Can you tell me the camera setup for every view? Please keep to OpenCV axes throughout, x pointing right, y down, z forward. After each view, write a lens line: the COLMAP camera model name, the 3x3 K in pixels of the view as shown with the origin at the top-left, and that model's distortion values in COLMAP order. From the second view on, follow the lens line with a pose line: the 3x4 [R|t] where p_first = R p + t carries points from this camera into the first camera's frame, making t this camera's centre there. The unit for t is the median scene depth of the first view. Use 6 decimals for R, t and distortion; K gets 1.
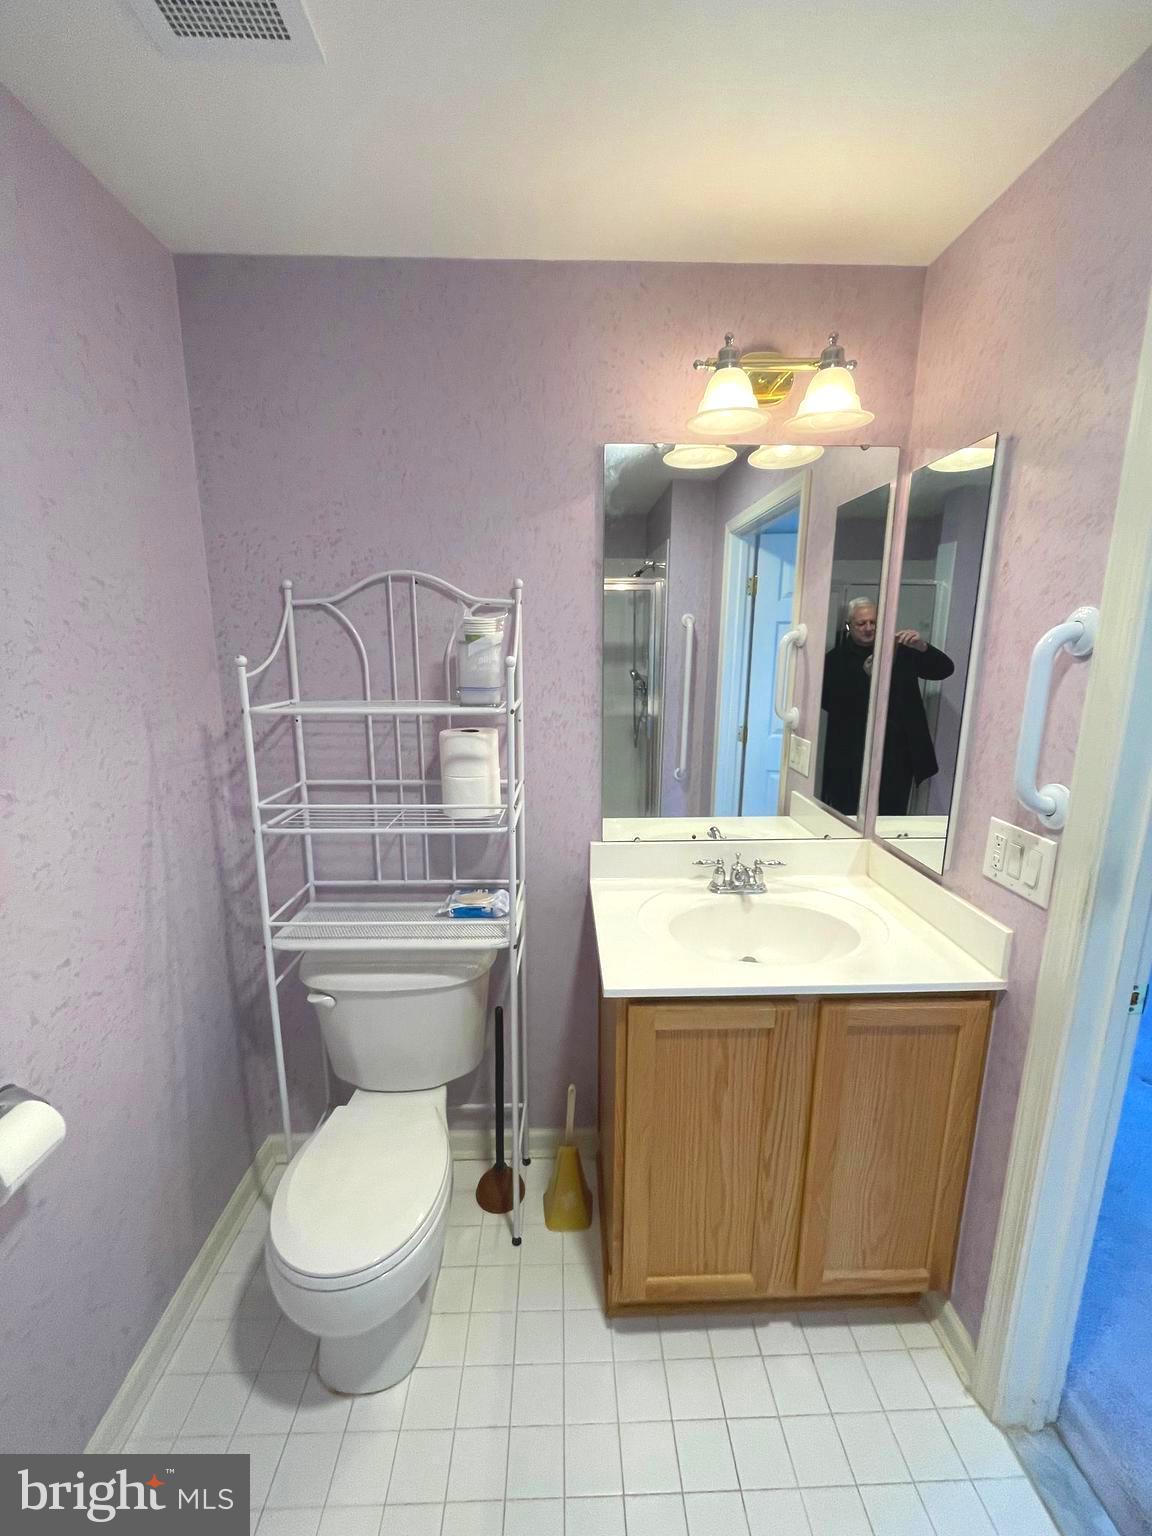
lens RADIAL K [[618.2, 0, 574.8], [0, 618.2, 766.7], [0, 0, 1]] dist [-0.002017, -0.000406]
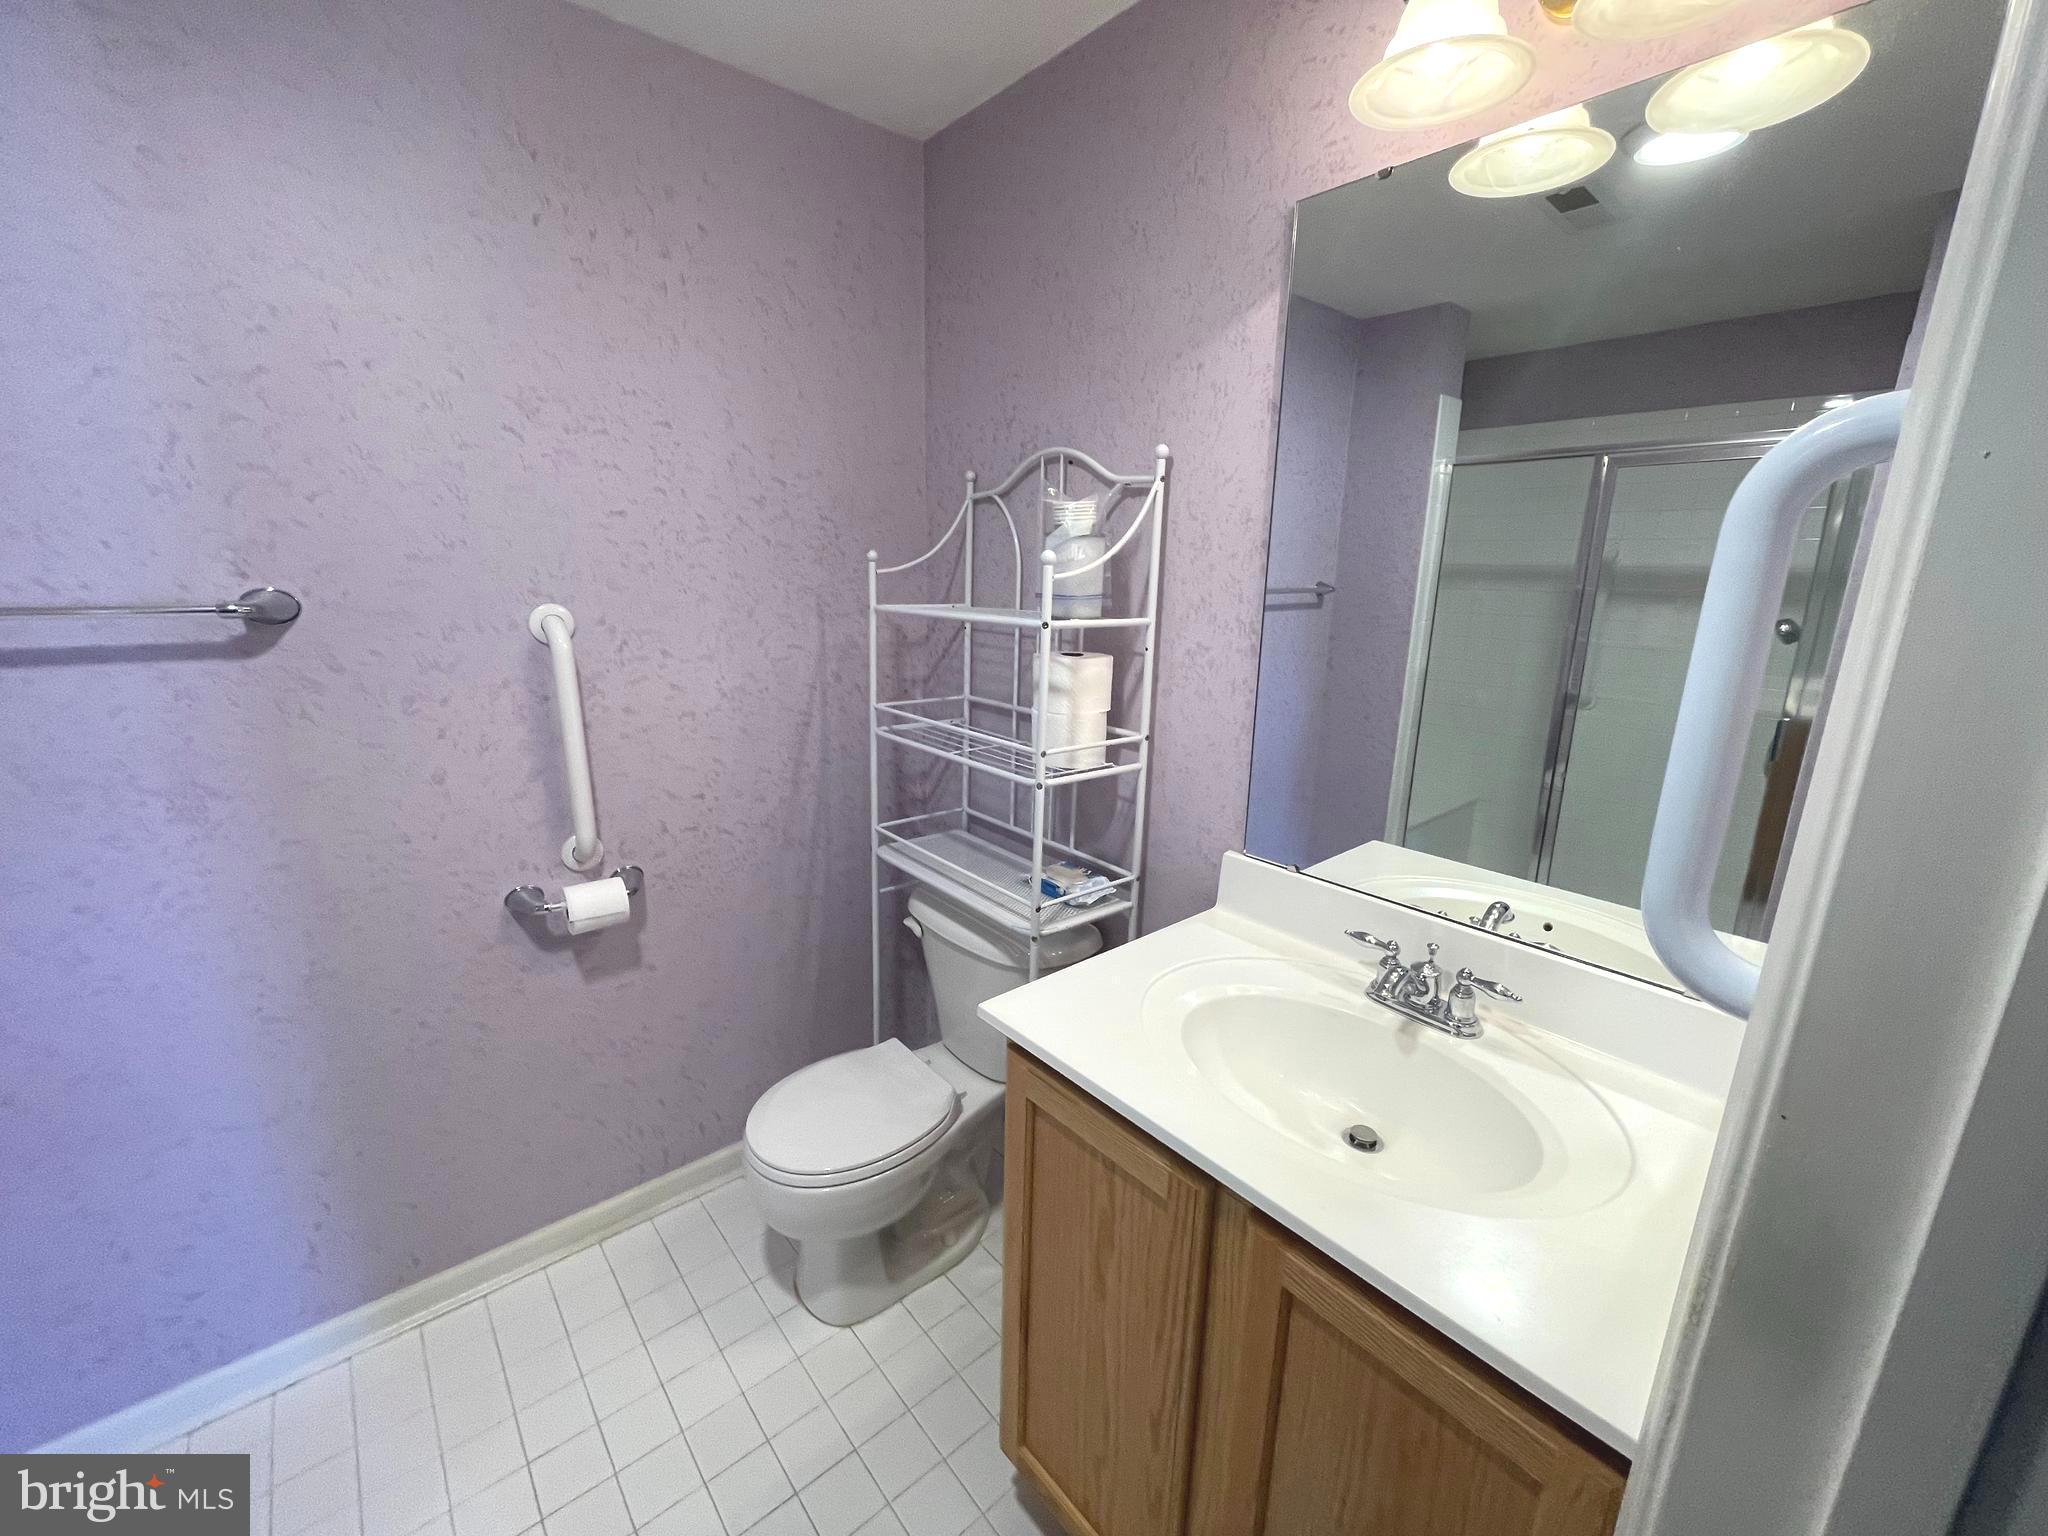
lens RADIAL K [[824.3, 0, 1020.7], [0, 824.3, 764.8], [0, 0, 1]] dist [-0.002017, -0.000406]
pose [[0.623213, 0.193016, -0.757859, 0.581459], [-0.173318, 0.979055, 0.106826, -0.021890], [0.762605, 0.064776, 0.643613, 0.303199]]
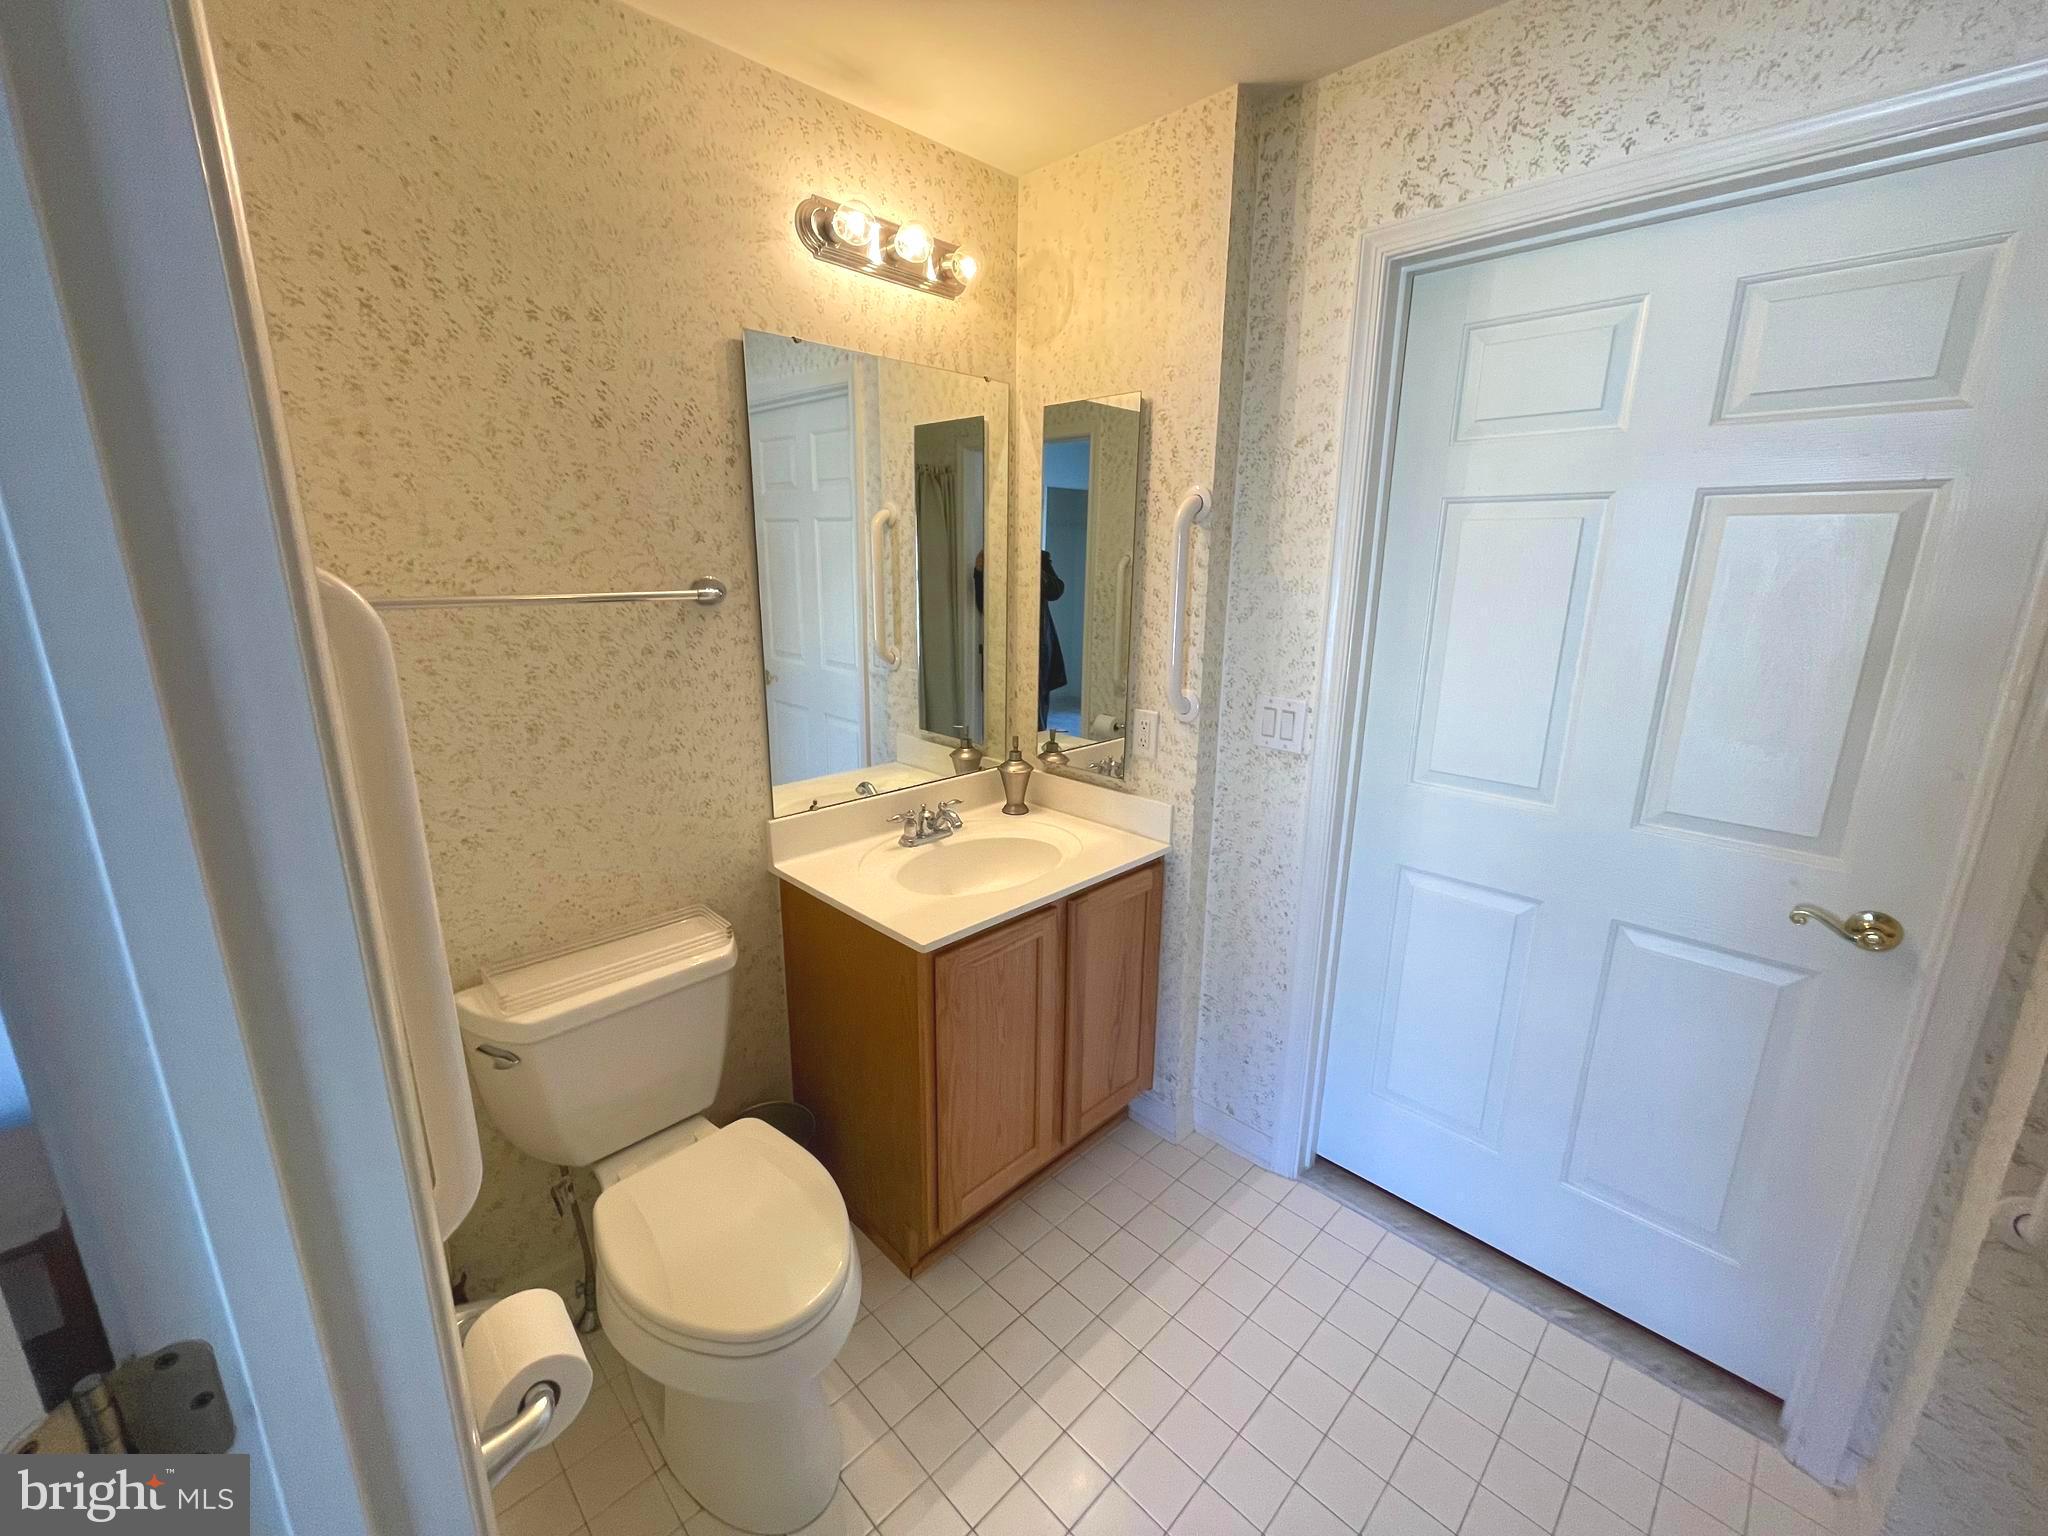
lens RADIAL K [[824.3, 0, 1020.7], [0, 824.3, 764.8], [0, 0, 1]] dist [-0.002017, -0.000406]
pose [[0.736549, -0.164962, 0.655959, -0.476414], [0.136217, 0.986110, 0.095036, -0.013745], [-0.662525, 0.019354, 0.748789, -0.048364]]
